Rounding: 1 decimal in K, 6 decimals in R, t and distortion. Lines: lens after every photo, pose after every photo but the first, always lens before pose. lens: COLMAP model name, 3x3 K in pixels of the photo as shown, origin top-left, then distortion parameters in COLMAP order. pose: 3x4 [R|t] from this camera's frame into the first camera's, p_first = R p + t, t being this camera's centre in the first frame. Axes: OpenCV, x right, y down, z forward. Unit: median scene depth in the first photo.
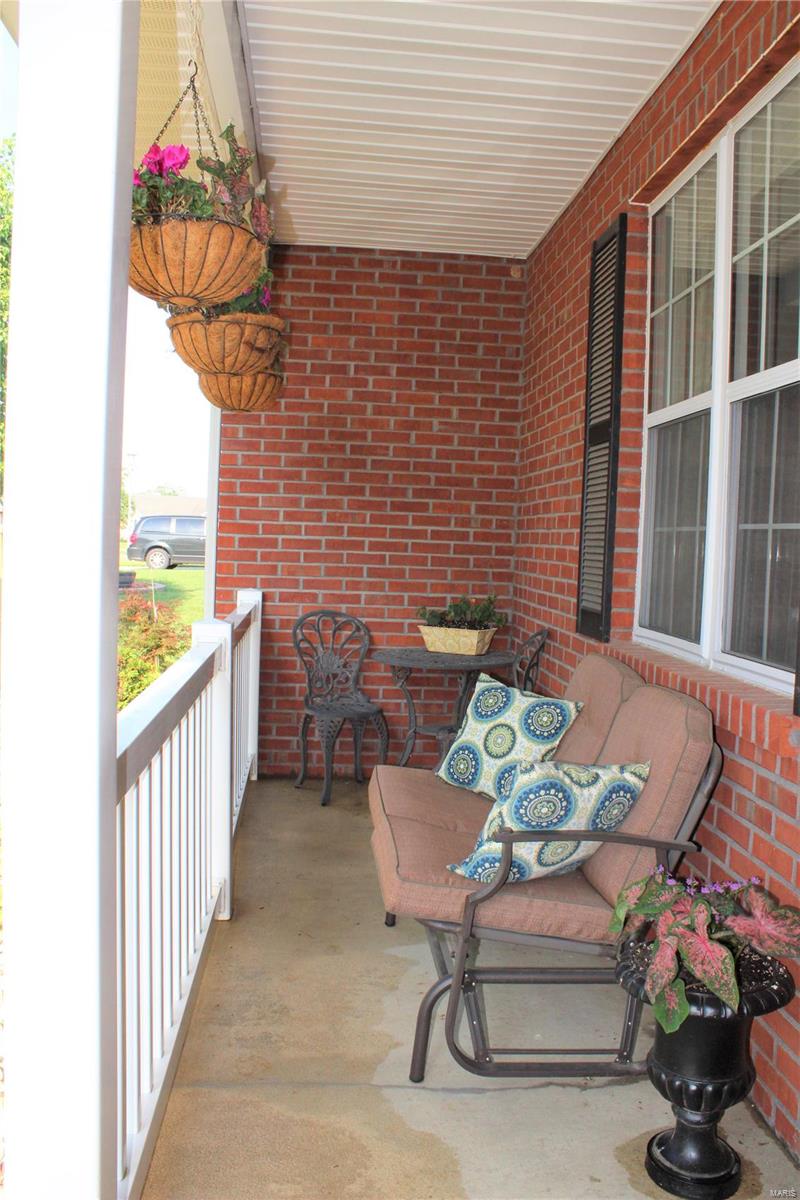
lens RADIAL K [[989.4, 0, 416.2], [0, 989.4, 603.5], [0, 0, 1]] dist [-0.174076, 0.144393]
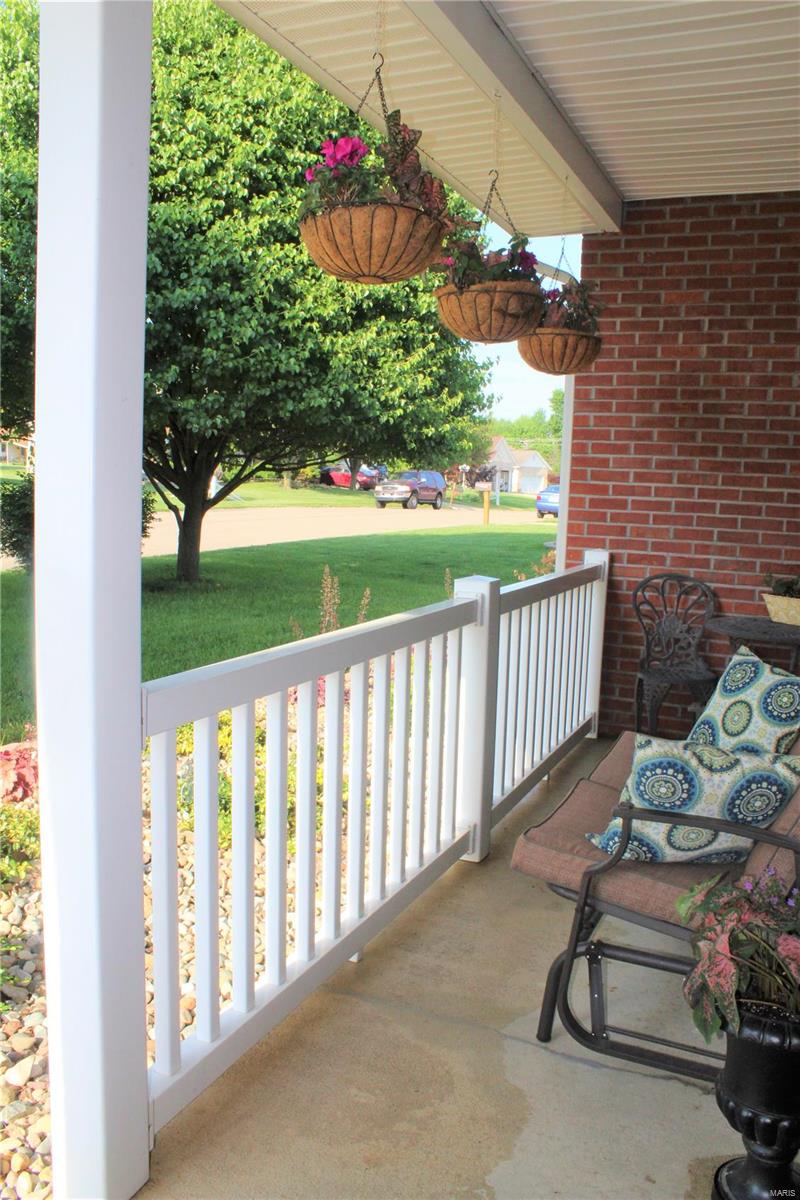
lens RADIAL K [[989.4, 0, 416.2], [0, 989.4, 603.5], [0, 0, 1]] dist [-0.174076, 0.144393]
pose [[0.876350, 0.054090, -0.478628, 0.153169], [-0.034219, 0.998155, 0.050147, -0.003571], [0.480457, -0.027568, 0.876585, 0.026708]]
